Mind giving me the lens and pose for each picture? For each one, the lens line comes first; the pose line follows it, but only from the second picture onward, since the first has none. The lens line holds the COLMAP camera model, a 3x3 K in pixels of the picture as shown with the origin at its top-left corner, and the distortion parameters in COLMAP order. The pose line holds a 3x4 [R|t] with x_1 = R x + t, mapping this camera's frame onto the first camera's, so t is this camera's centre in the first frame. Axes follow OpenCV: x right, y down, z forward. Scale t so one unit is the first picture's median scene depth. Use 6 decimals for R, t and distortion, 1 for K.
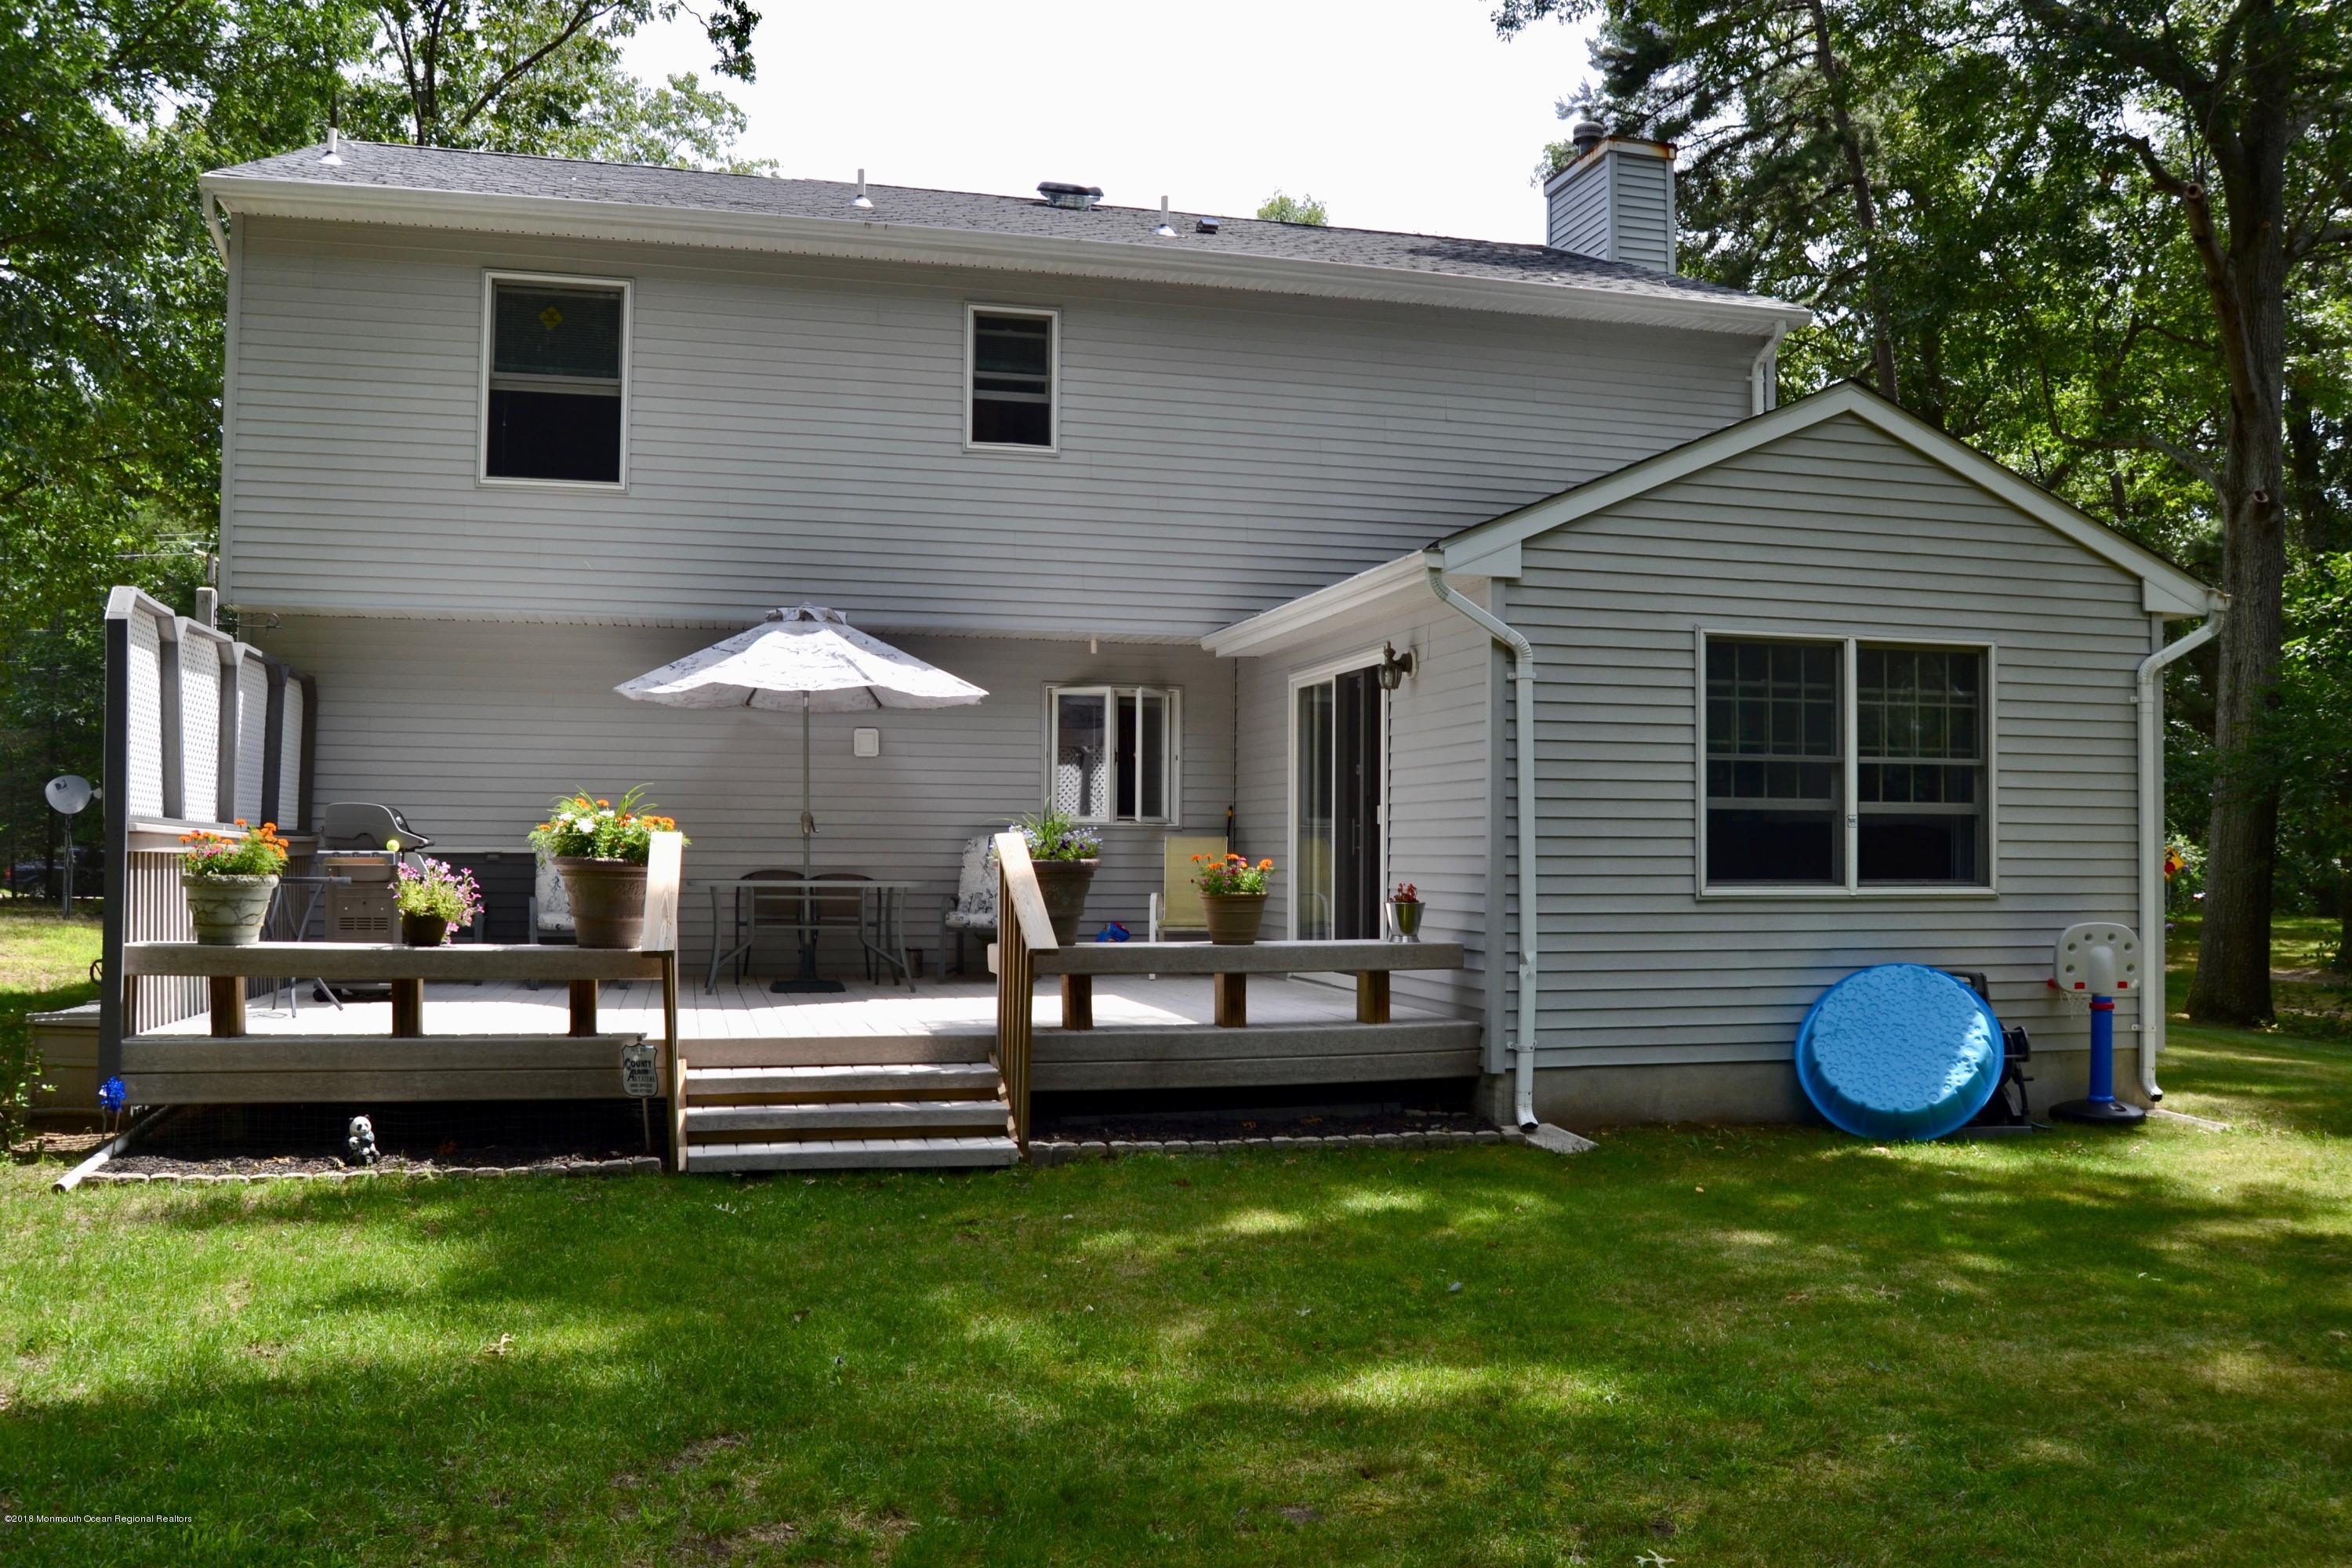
lens RADIAL K [[1876.9, 0, 1172.9], [0, 1876.9, 812.4], [0, 0, 1]] dist [-0.095368, 0.011122]
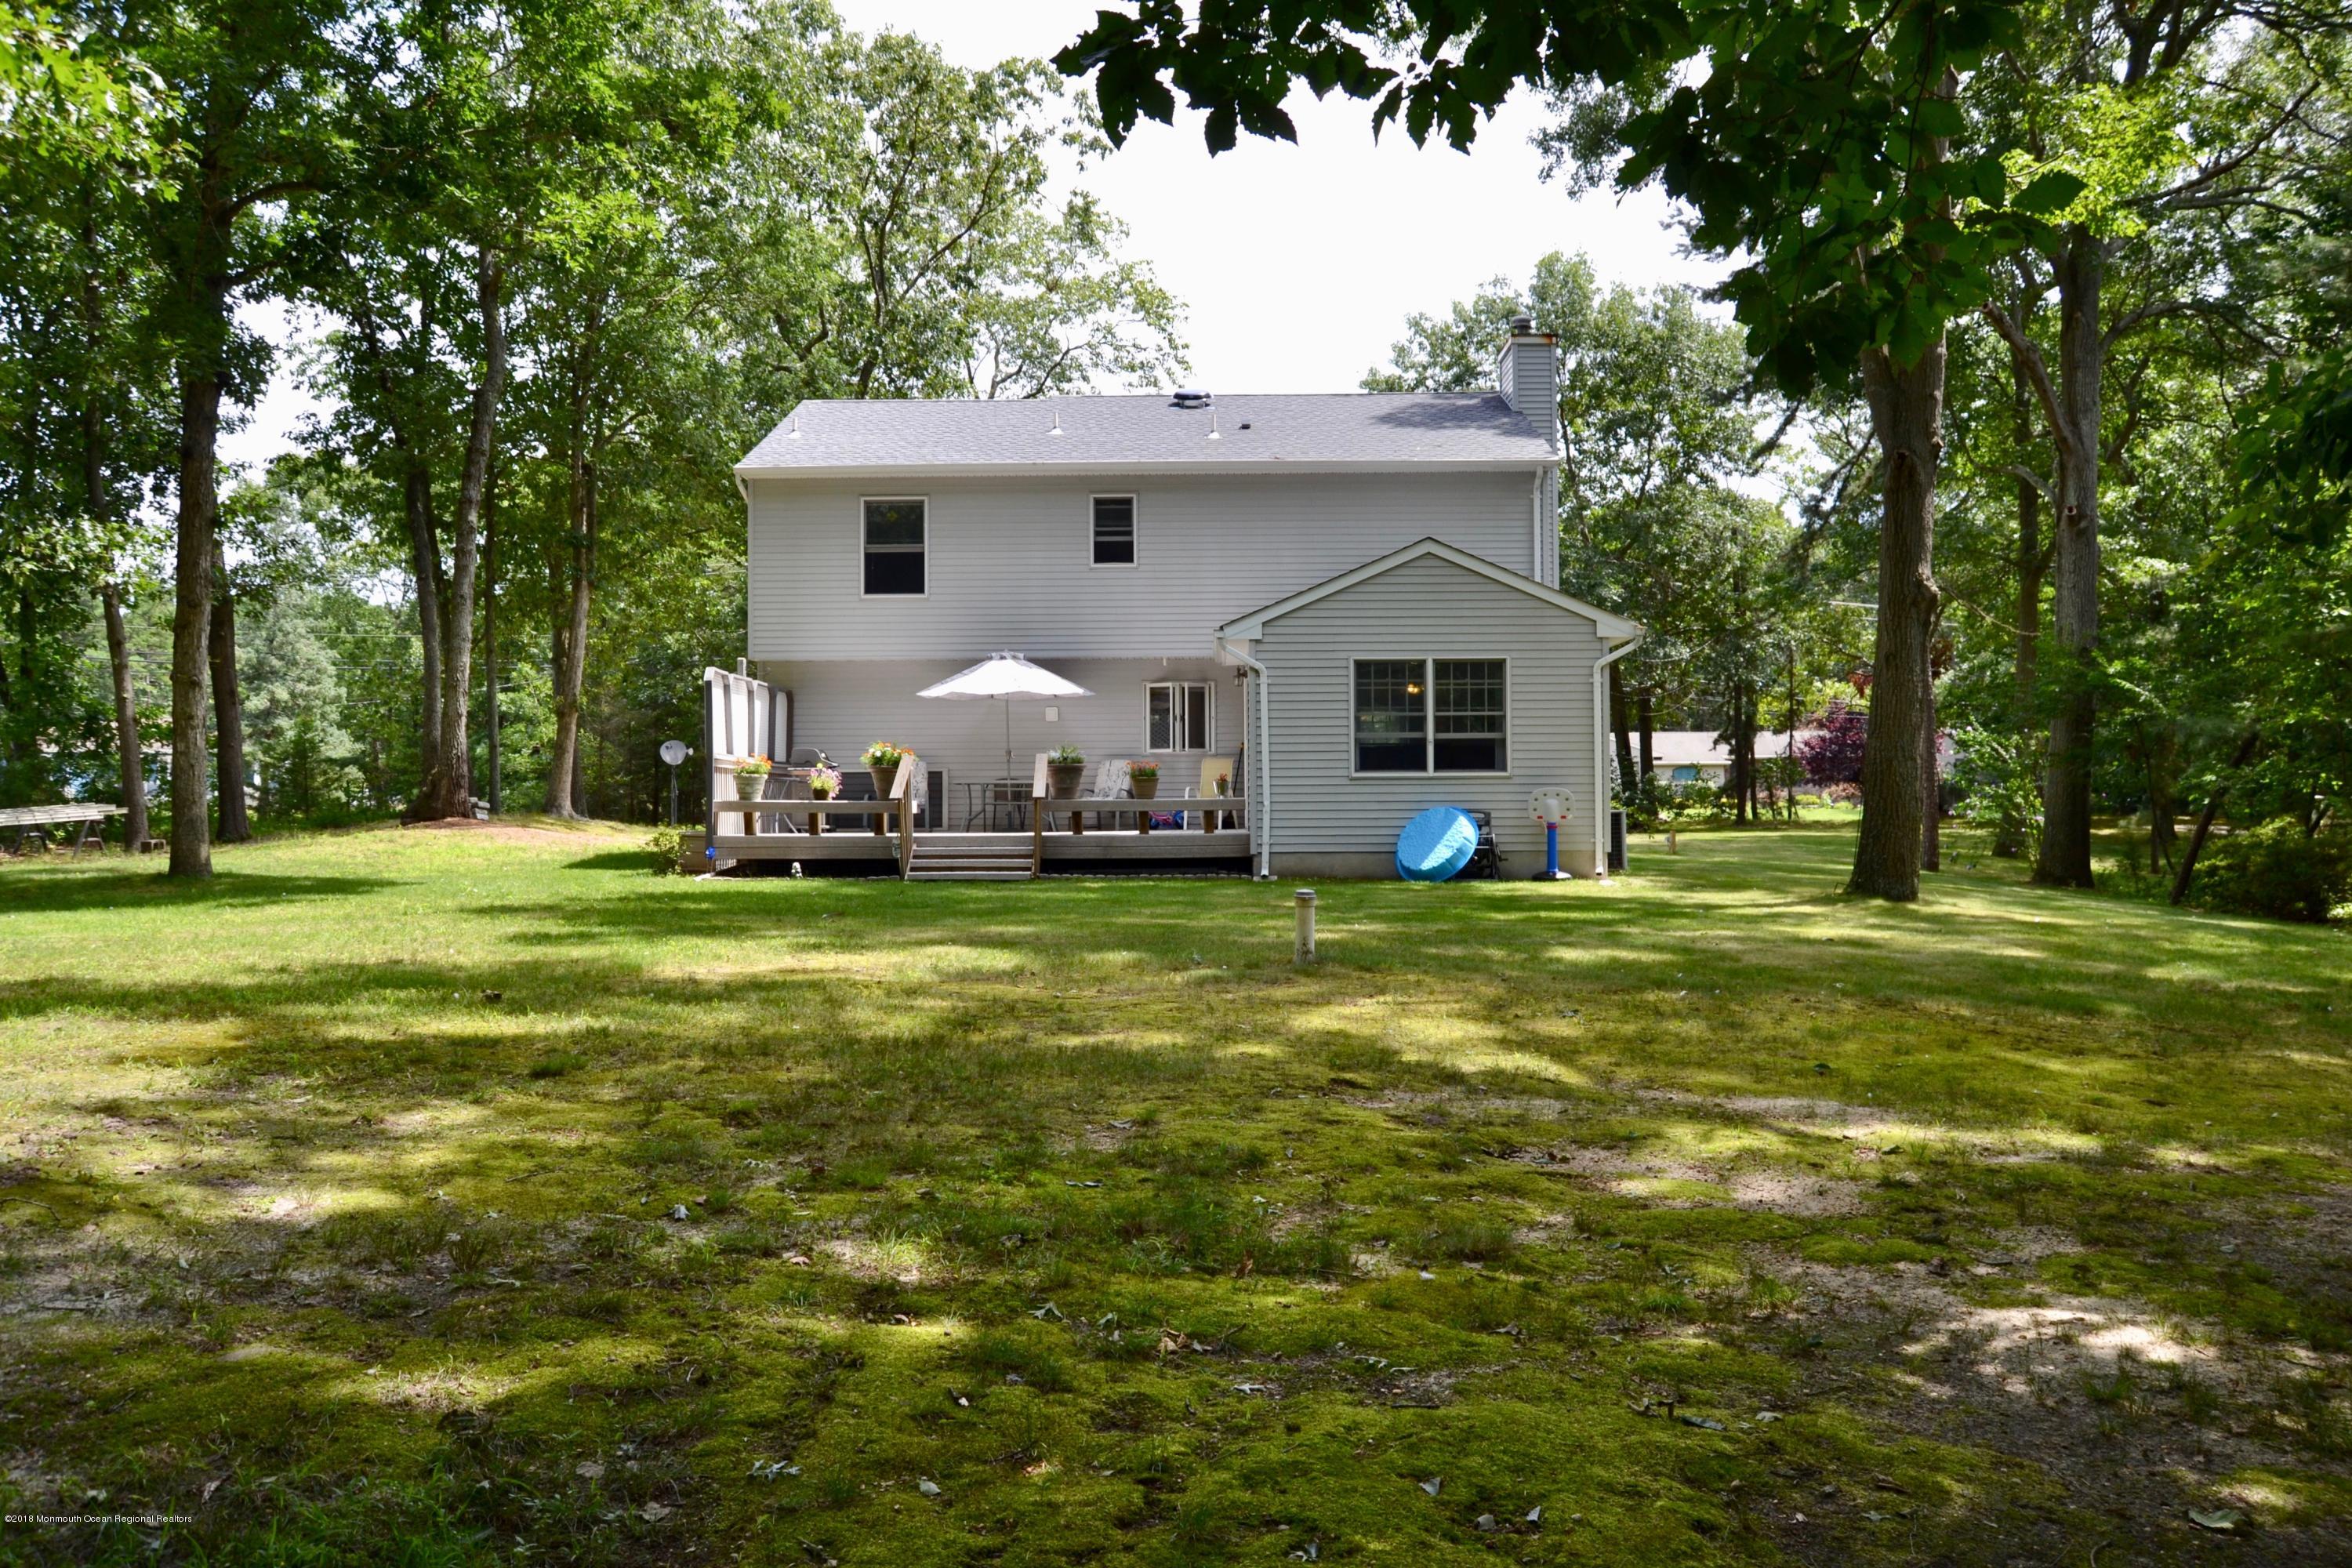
lens RADIAL K [[1957.1, 0, 1175.8], [0, 1957.1, 790.9], [0, 0, 1]] dist [-0.141302, 0.001715]
pose [[0.960567, -0.013493, -0.277722, 0.697065], [0.017139, 0.999796, 0.010705, 0.031307], [0.277521, -0.015043, 0.960602, -1.245022]]
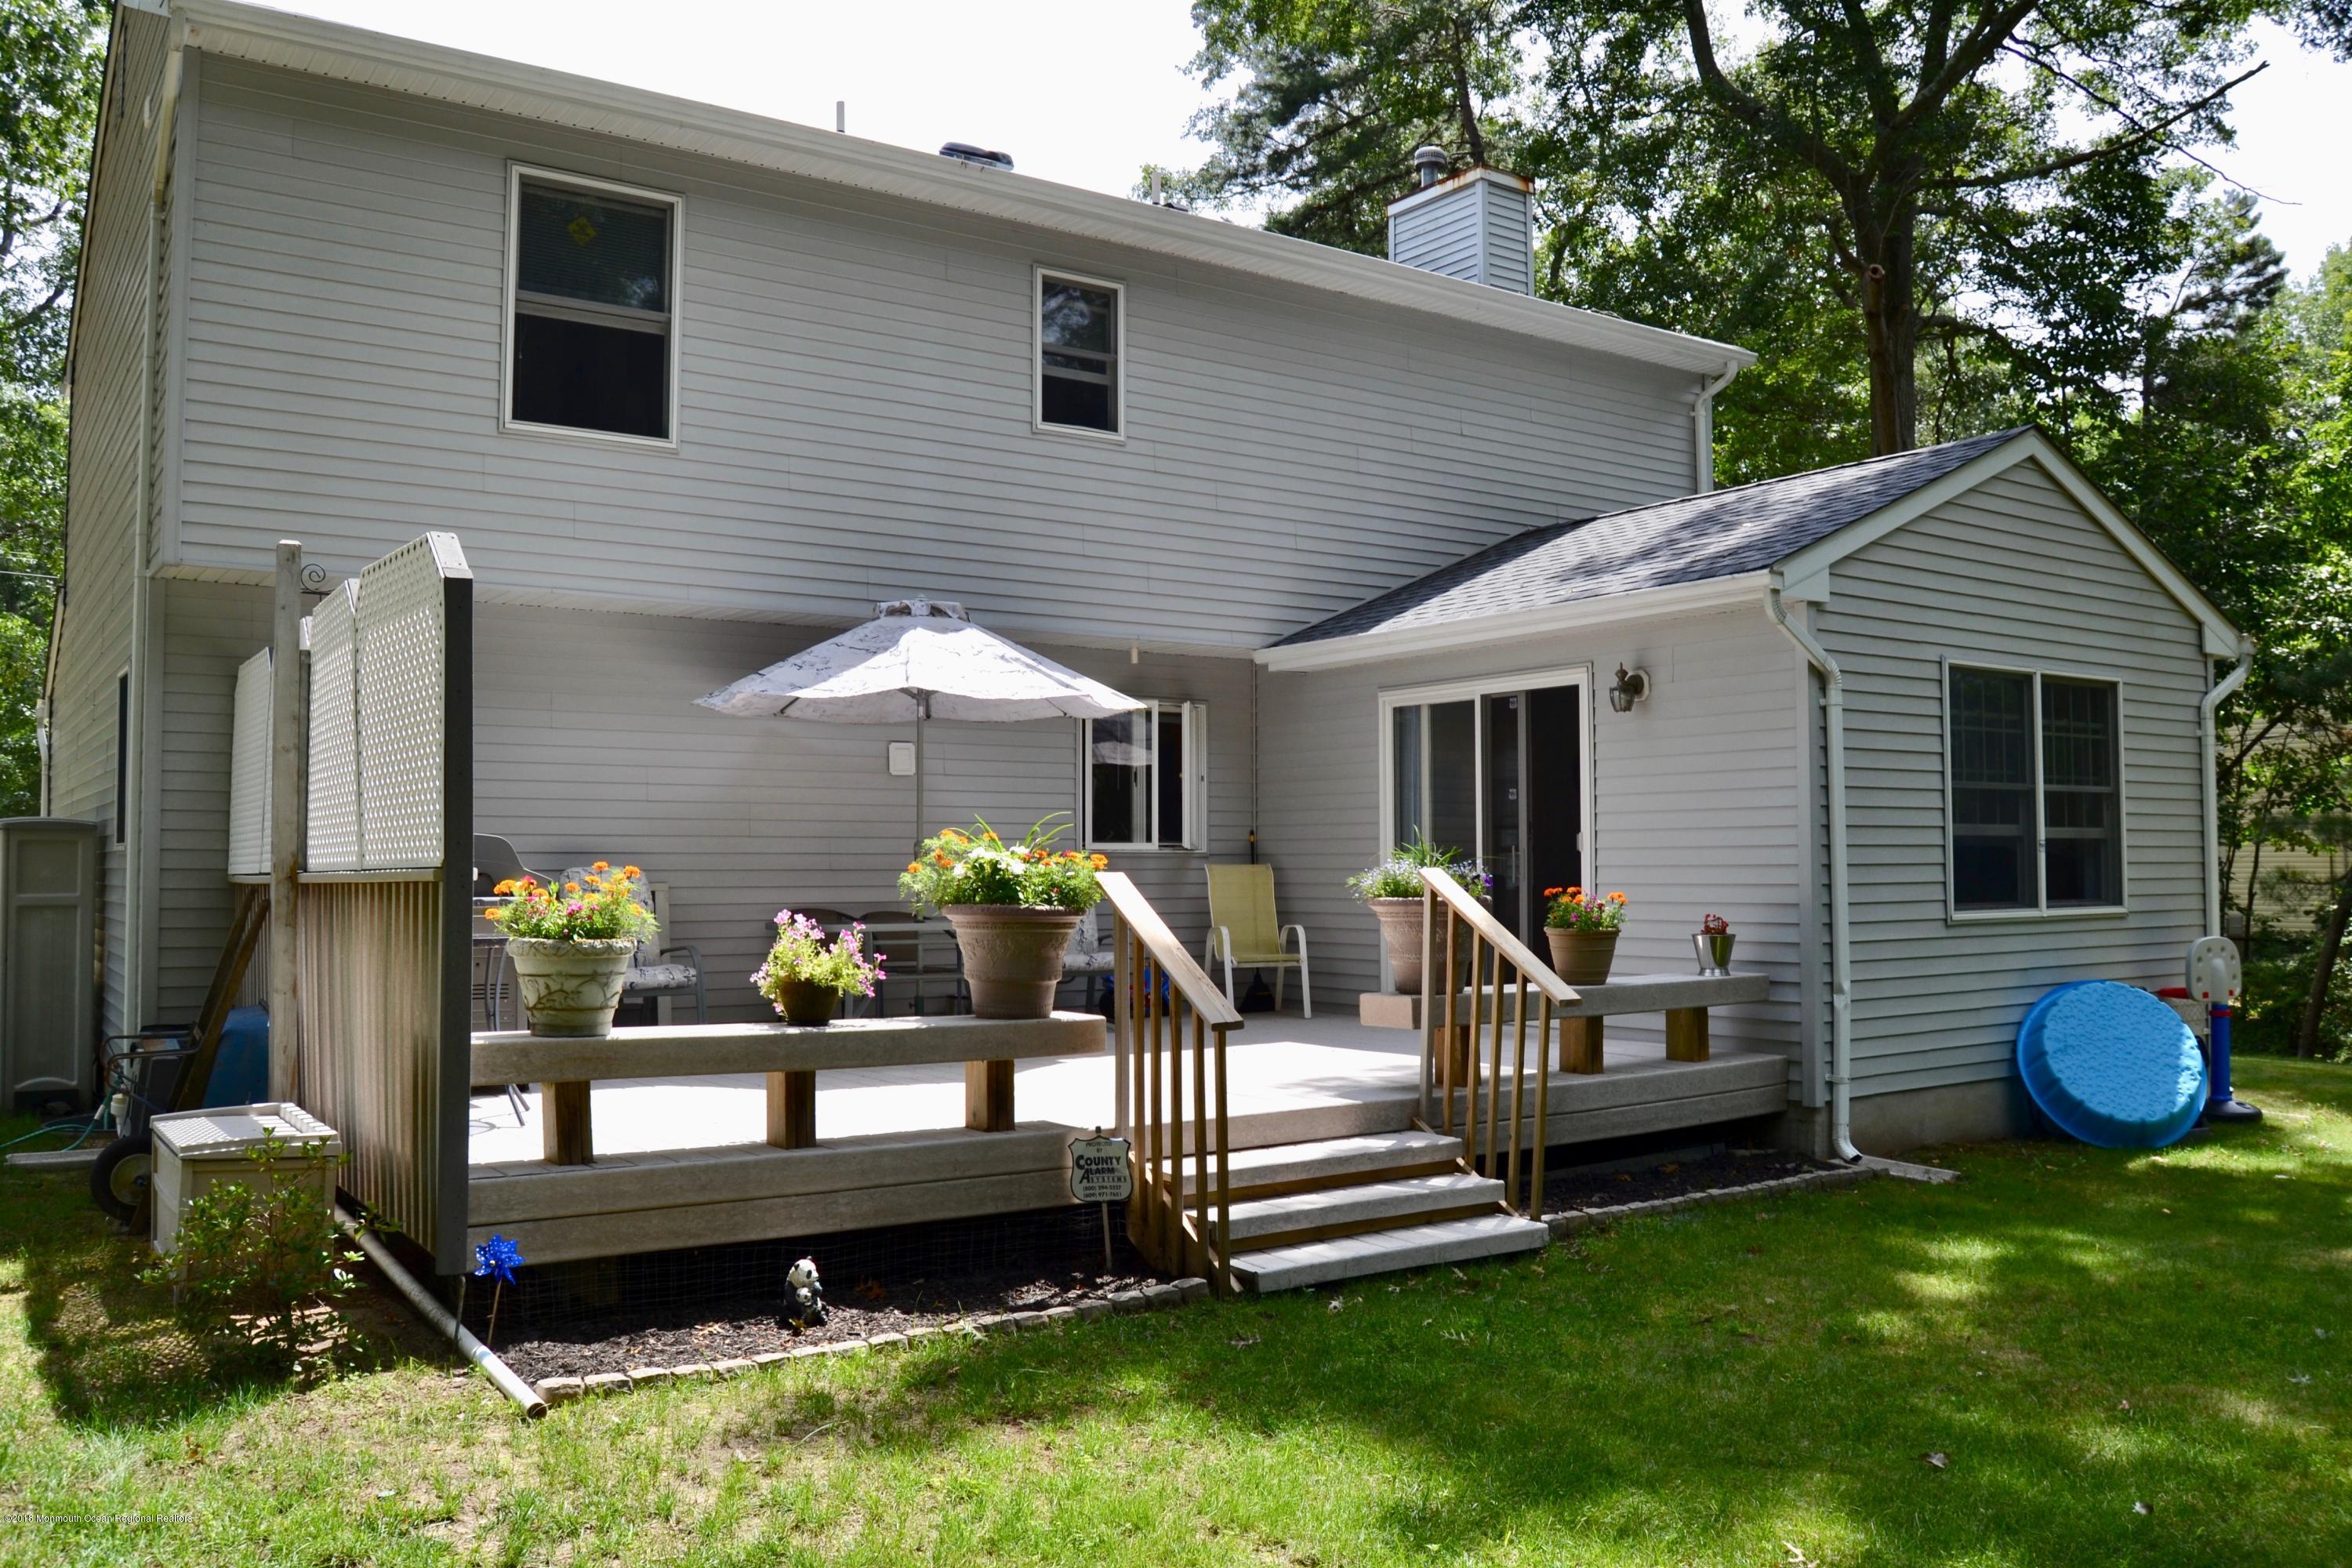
lens RADIAL K [[1881.7, 0, 1168.4], [0, 1881.7, 783.5], [0, 0, 1]] dist [-0.103638, 0.037930]
pose [[0.938905, 0.005523, 0.344131, -0.446741], [0.002445, 0.999739, -0.022717, -0.007956], [-0.344167, 0.022170, 0.938647, 0.186246]]
